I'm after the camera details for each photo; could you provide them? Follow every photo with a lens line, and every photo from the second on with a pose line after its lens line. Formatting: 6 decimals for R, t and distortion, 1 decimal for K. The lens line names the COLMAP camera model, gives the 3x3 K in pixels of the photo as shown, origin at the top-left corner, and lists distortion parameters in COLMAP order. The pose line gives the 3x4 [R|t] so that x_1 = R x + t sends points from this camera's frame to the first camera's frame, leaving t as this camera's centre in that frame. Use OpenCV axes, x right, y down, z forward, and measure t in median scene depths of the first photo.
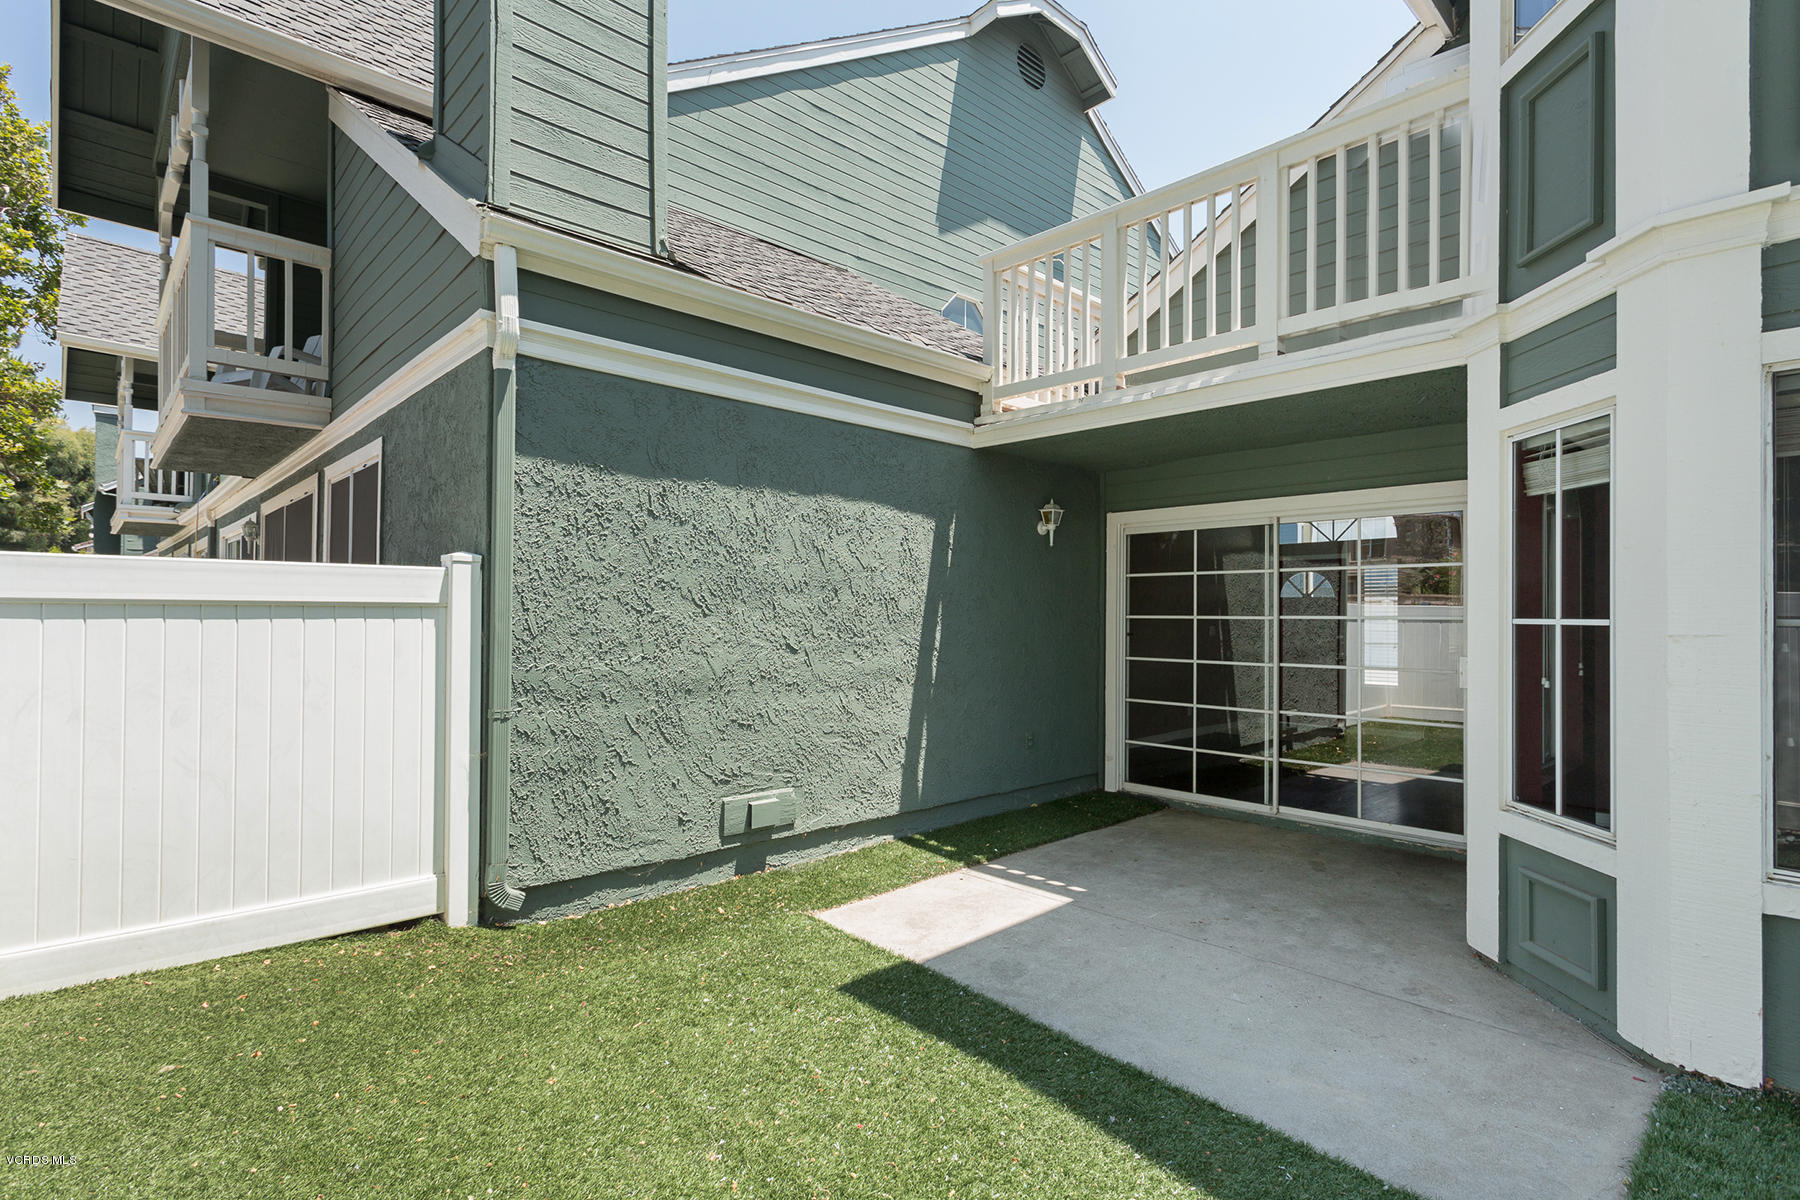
lens RADIAL K [[879.0, 0, 894.2], [0, 879.0, 607.8], [0, 0, 1]] dist [-0.002467, -0.000095]
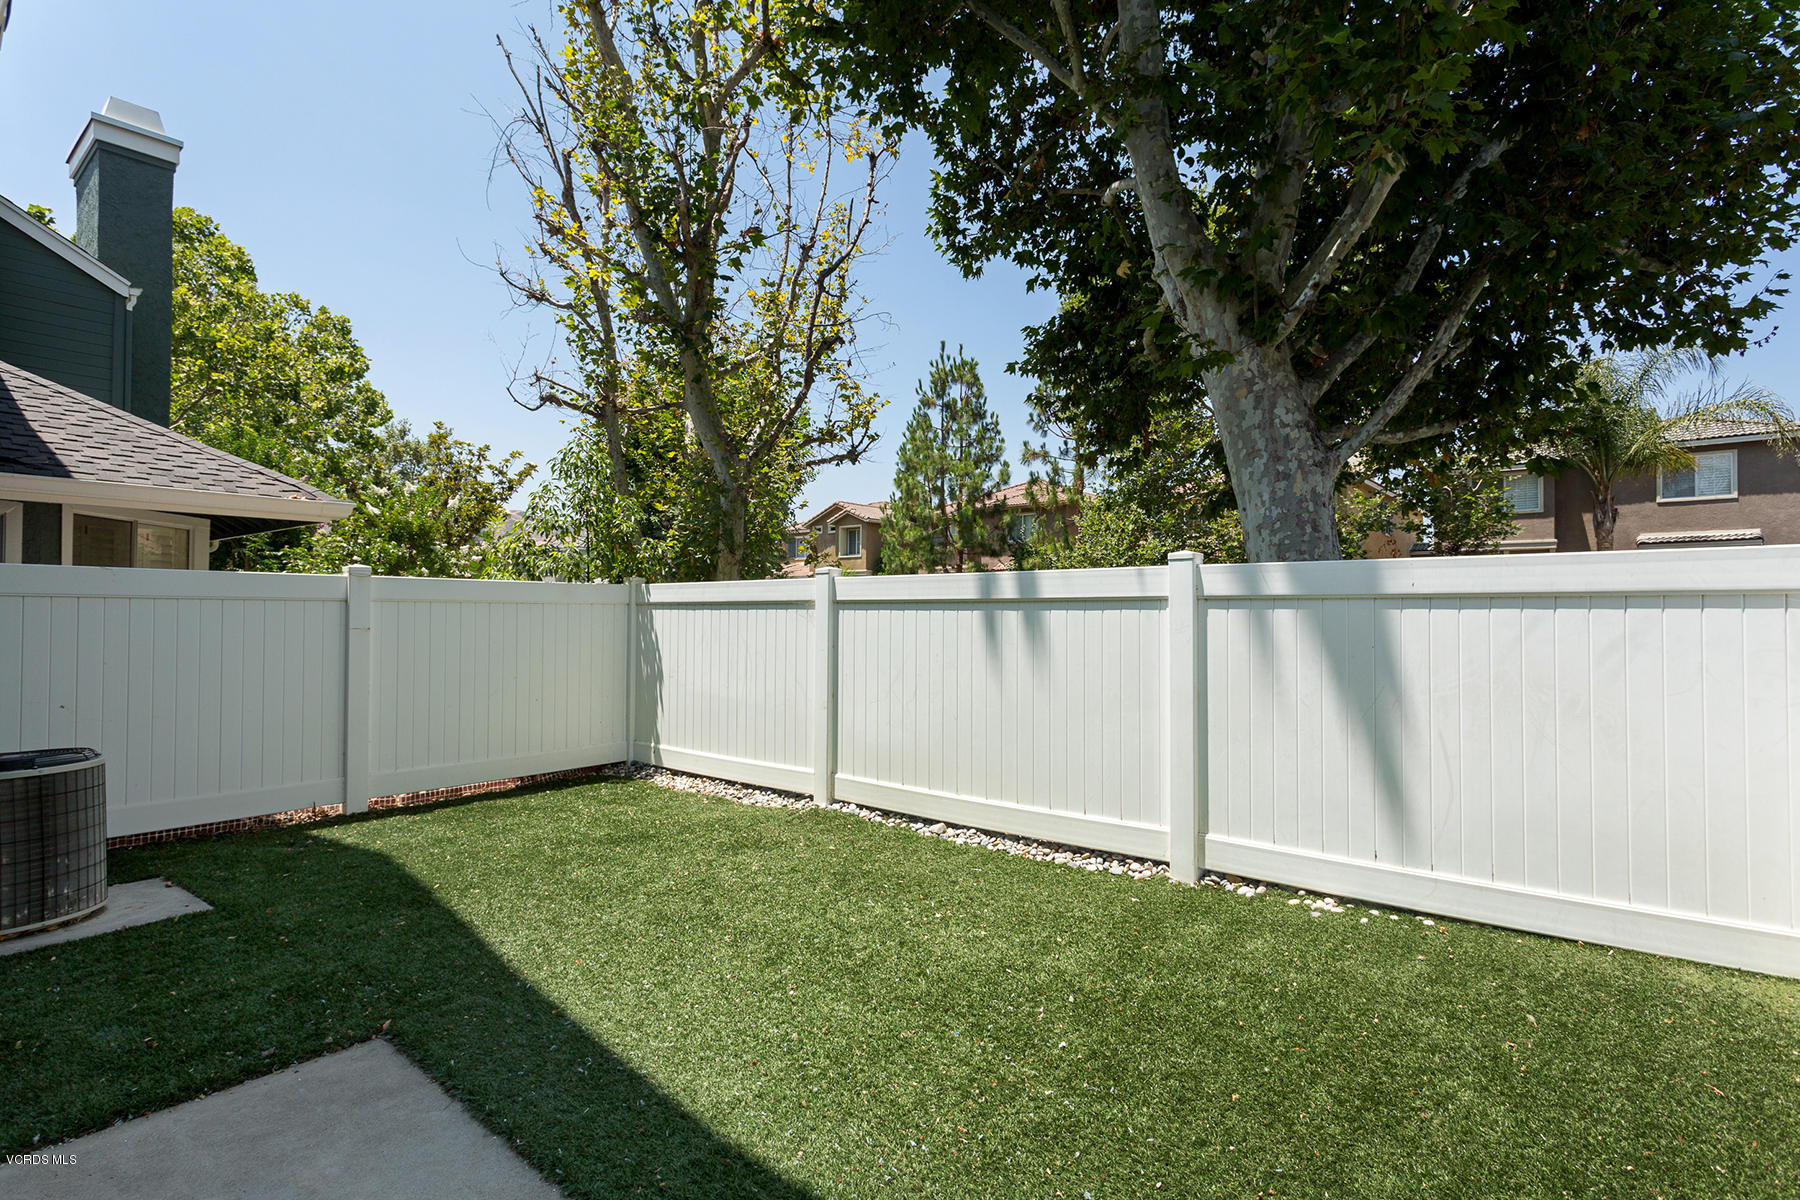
lens RADIAL K [[873.7, 0, 906.5], [0, 873.7, 597.1], [0, 0, 1]] dist [-0.002773, 0.000188]
pose [[-0.991047, -0.009219, -0.133196, 0.048566], [-0.004885, 0.999449, -0.032831, 0.022805], [0.133425, -0.031886, -0.990546, 1.143281]]
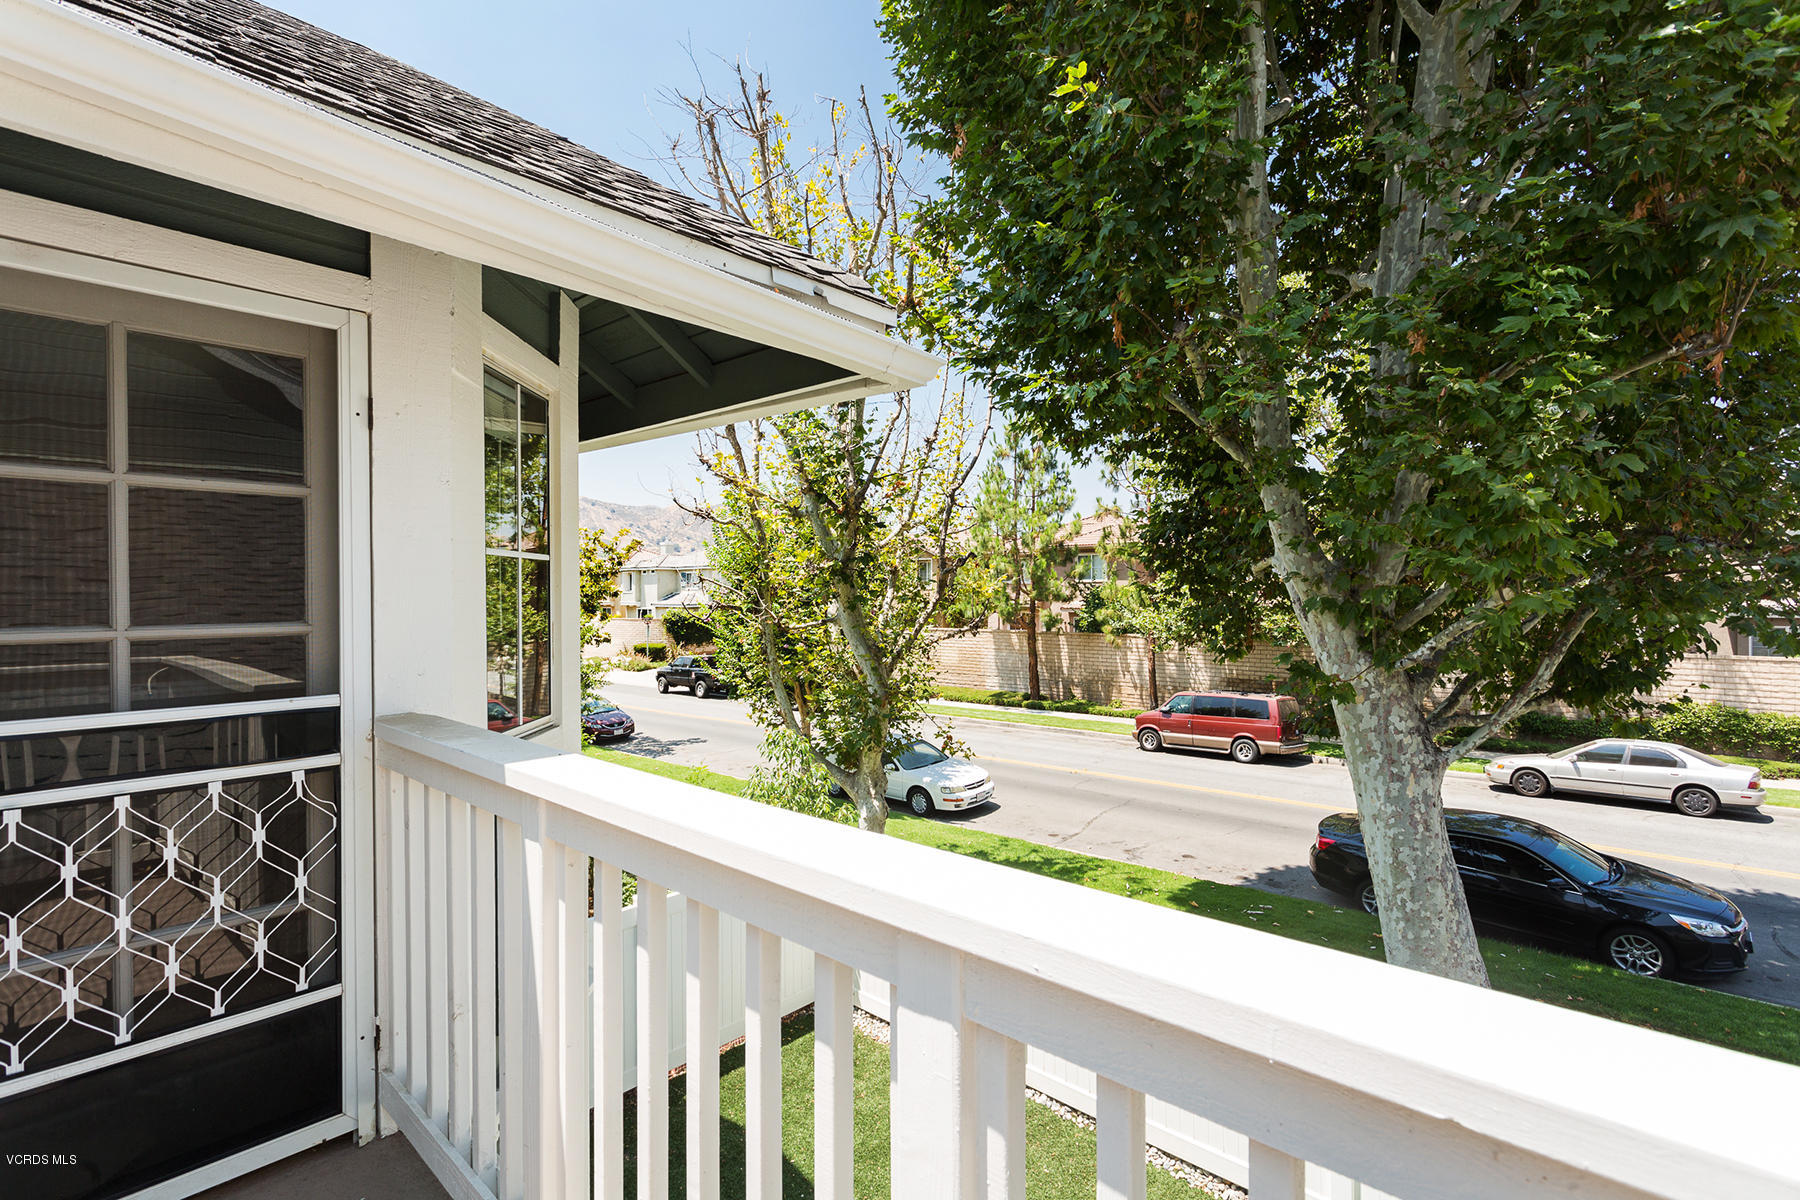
lens RADIAL K [[861.1, 0, 908.4], [0, 861.1, 599.4], [0, 0, 1]] dist [0.003622, 0.000472]
pose [[-0.997071, 0.003434, -0.076401, 0.315838], [0.003861, 0.999978, -0.005446, -0.609539], [0.076381, -0.005725, -0.997062, 1.393438]]
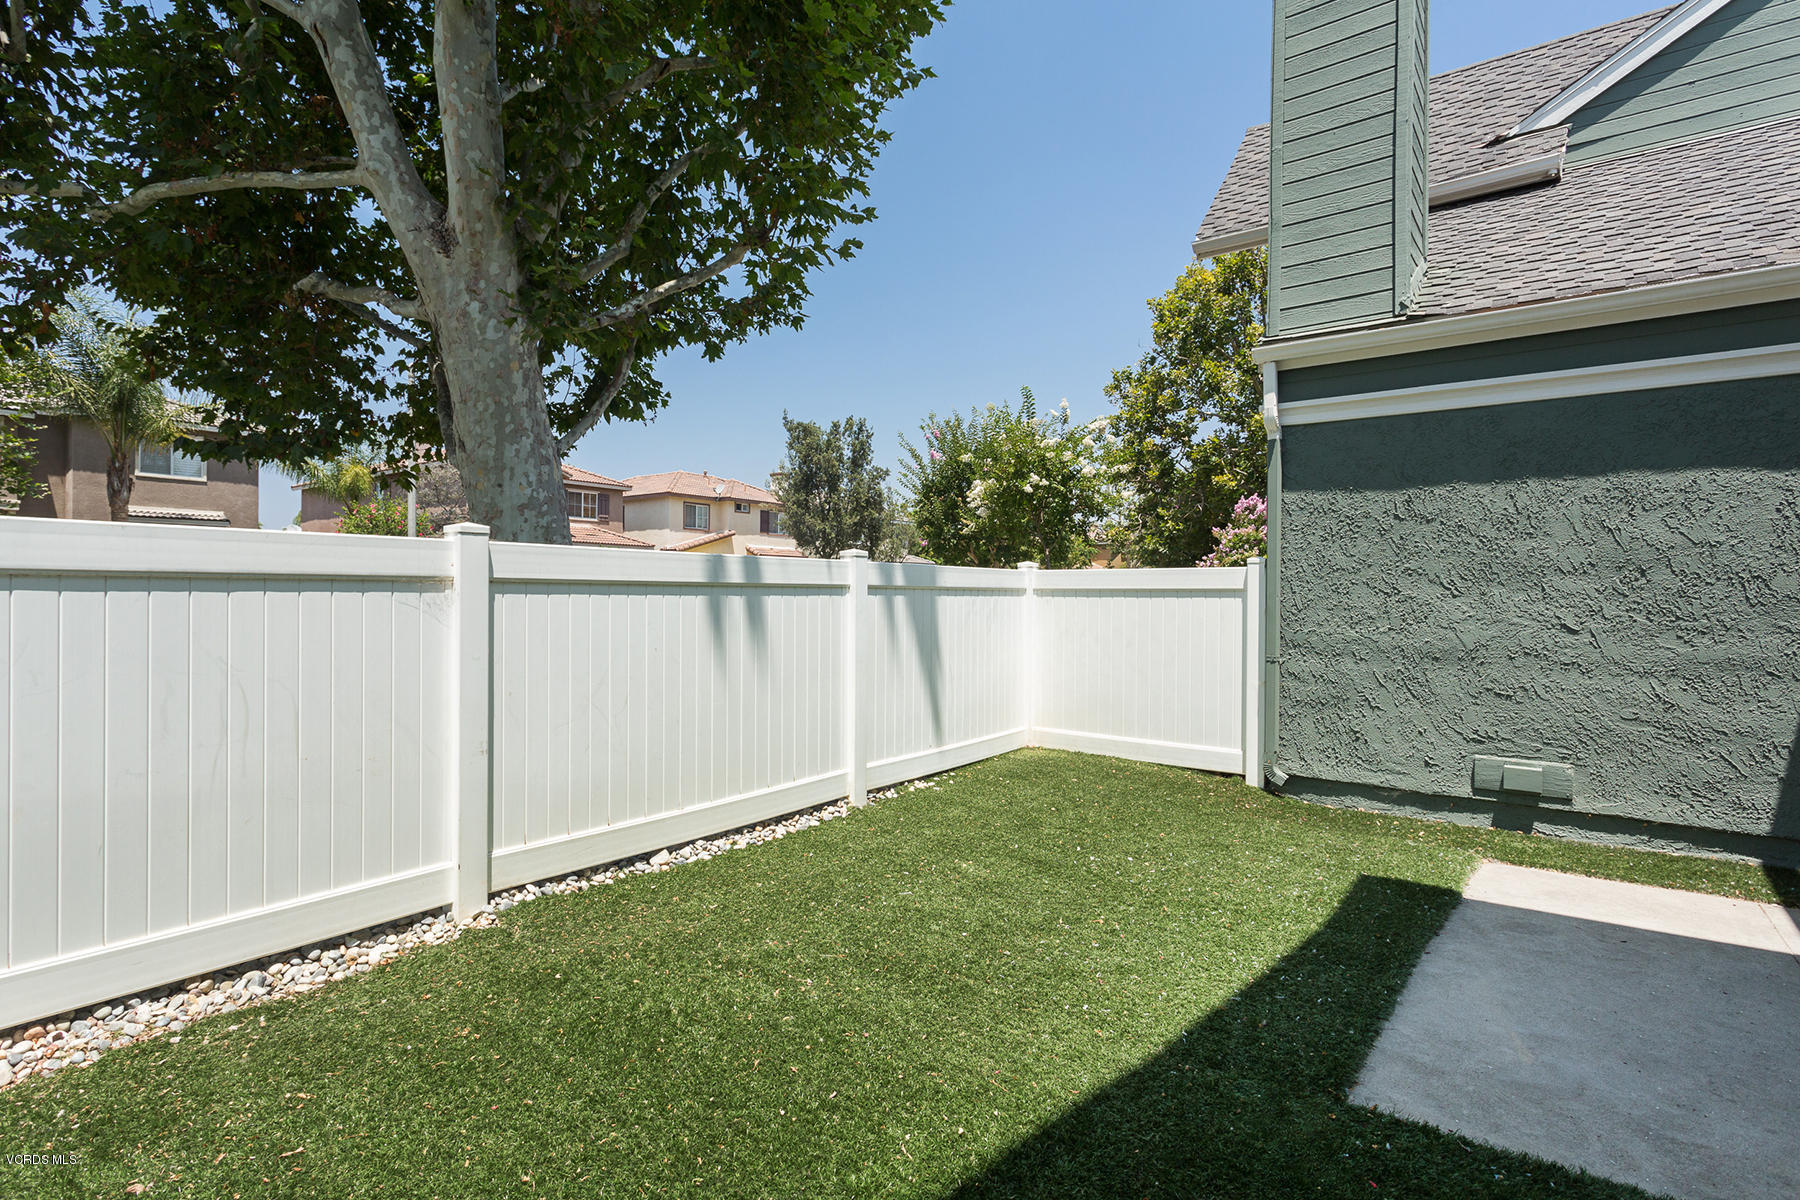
lens RADIAL K [[875.5, 0, 880.3], [0, 875.5, 597.2], [0, 0, 1]] dist [-0.002963, -0.000316]
pose [[0.153861, 0.001005, -0.988092, 0.857401], [0.005344, 0.999984, 0.001849, 0.003481], [0.988078, -0.005565, 0.153854, 0.053756]]
